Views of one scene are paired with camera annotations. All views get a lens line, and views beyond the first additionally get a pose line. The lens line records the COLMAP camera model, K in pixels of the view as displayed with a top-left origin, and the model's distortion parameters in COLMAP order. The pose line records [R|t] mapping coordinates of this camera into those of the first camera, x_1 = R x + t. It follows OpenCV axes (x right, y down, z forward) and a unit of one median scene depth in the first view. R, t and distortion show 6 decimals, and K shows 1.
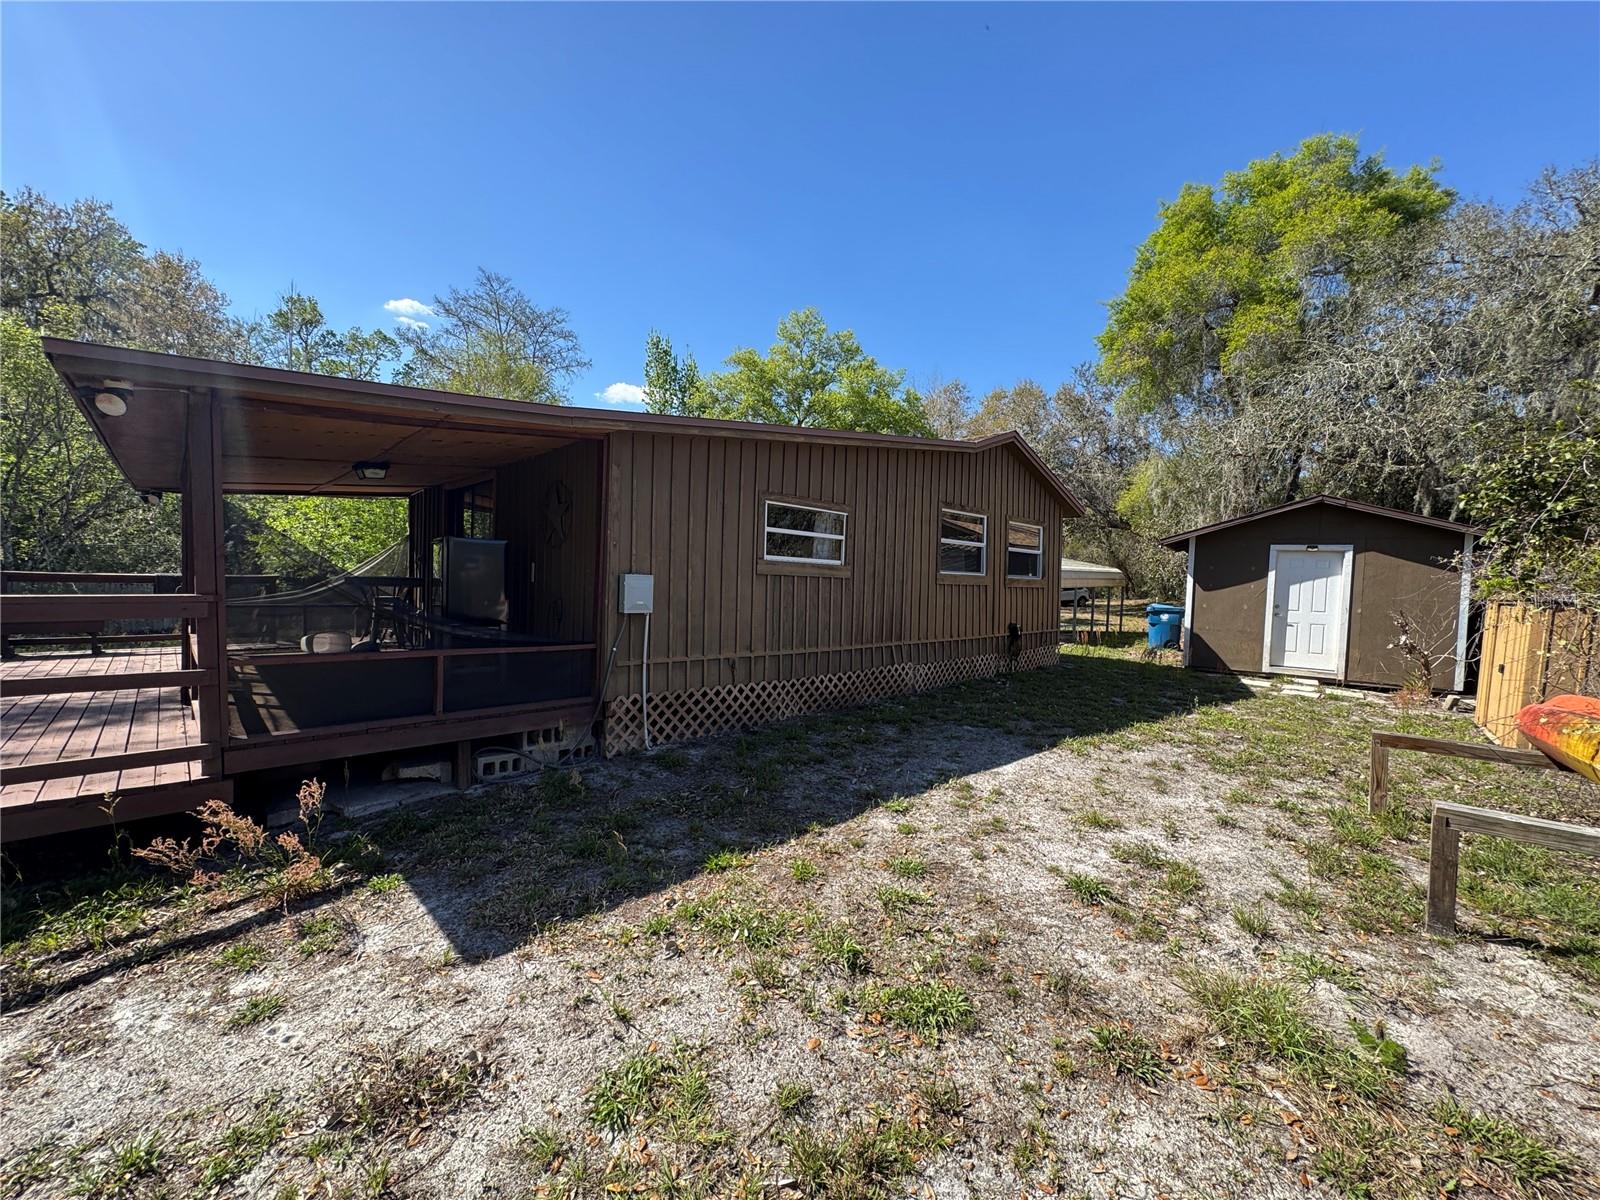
lens RADIAL K [[638.1, 0, 800.0], [0, 638.1, 600.0], [0, 0, 1]] dist [-0.000980, 0.000371]
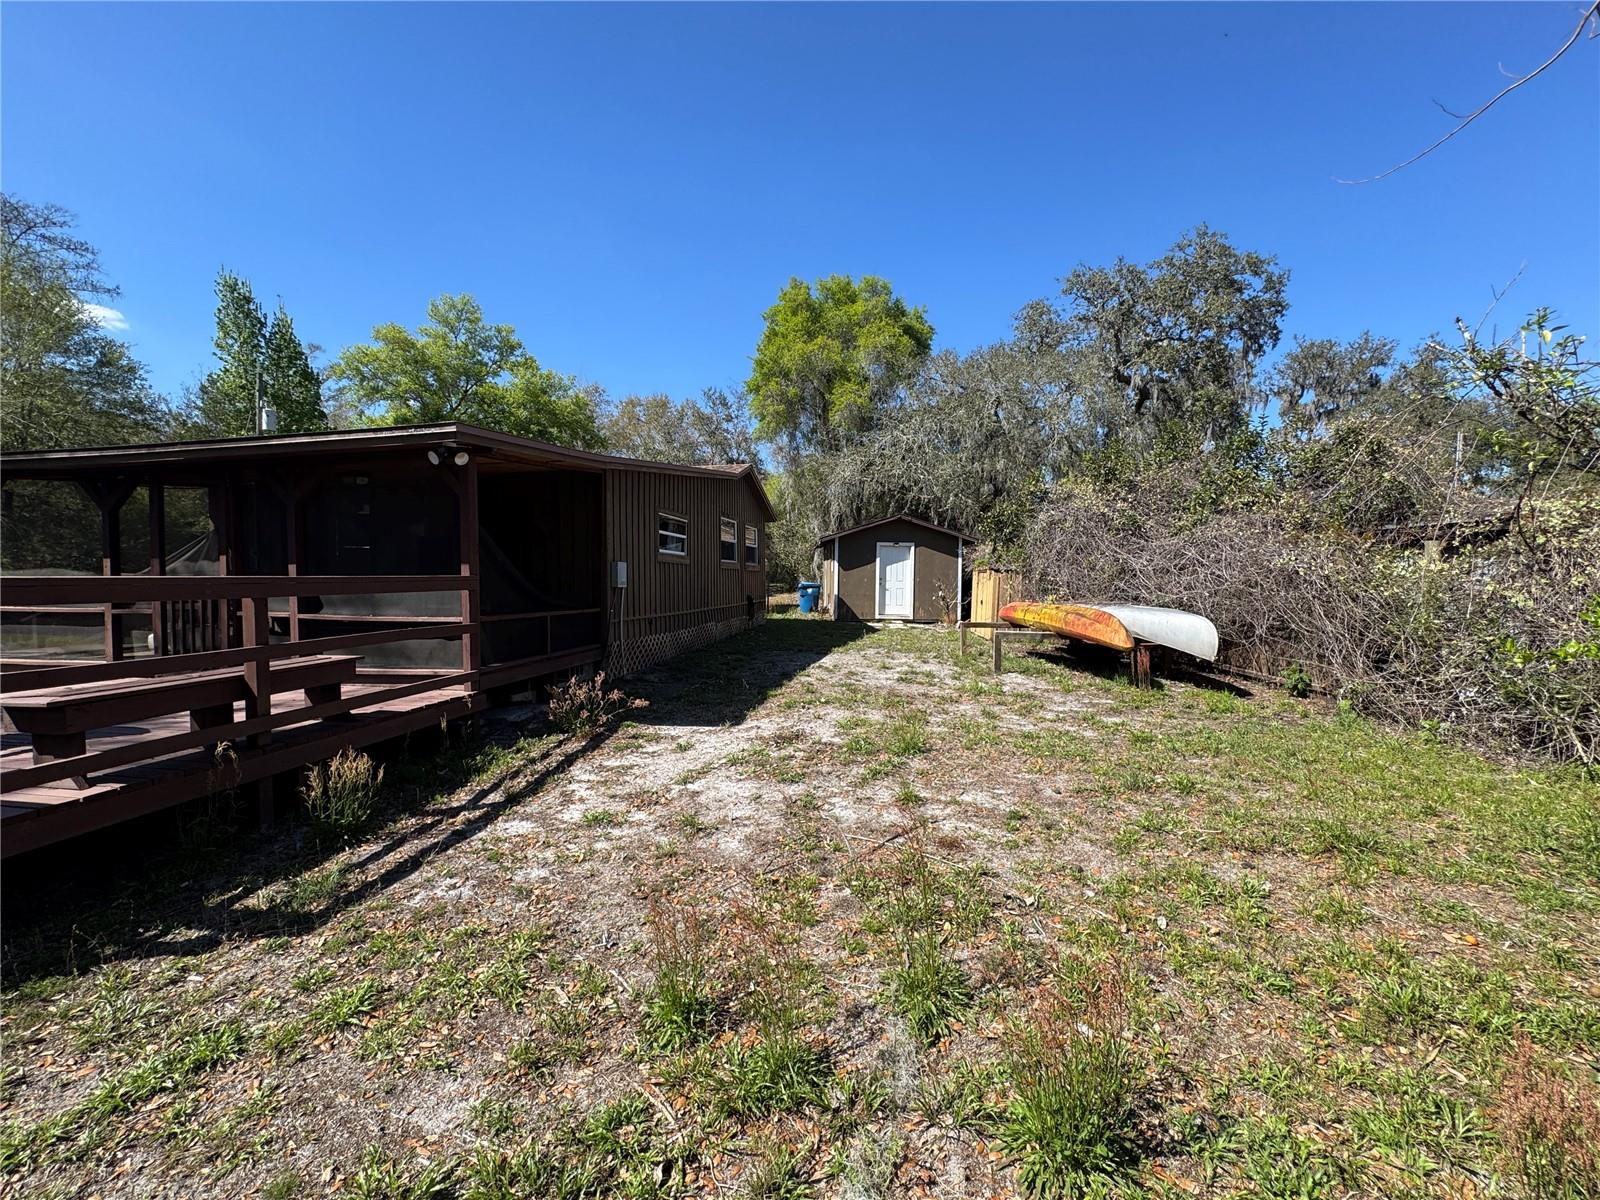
lens RADIAL K [[638.1, 0, 800.0], [0, 638.1, 600.0], [0, 0, 1]] dist [-0.000980, 0.000371]
pose [[0.817259, -0.045973, 0.574434, -0.272087], [0.038725, 0.998941, 0.024852, 0.010354], [-0.574968, 0.001934, 0.818174, -0.173119]]
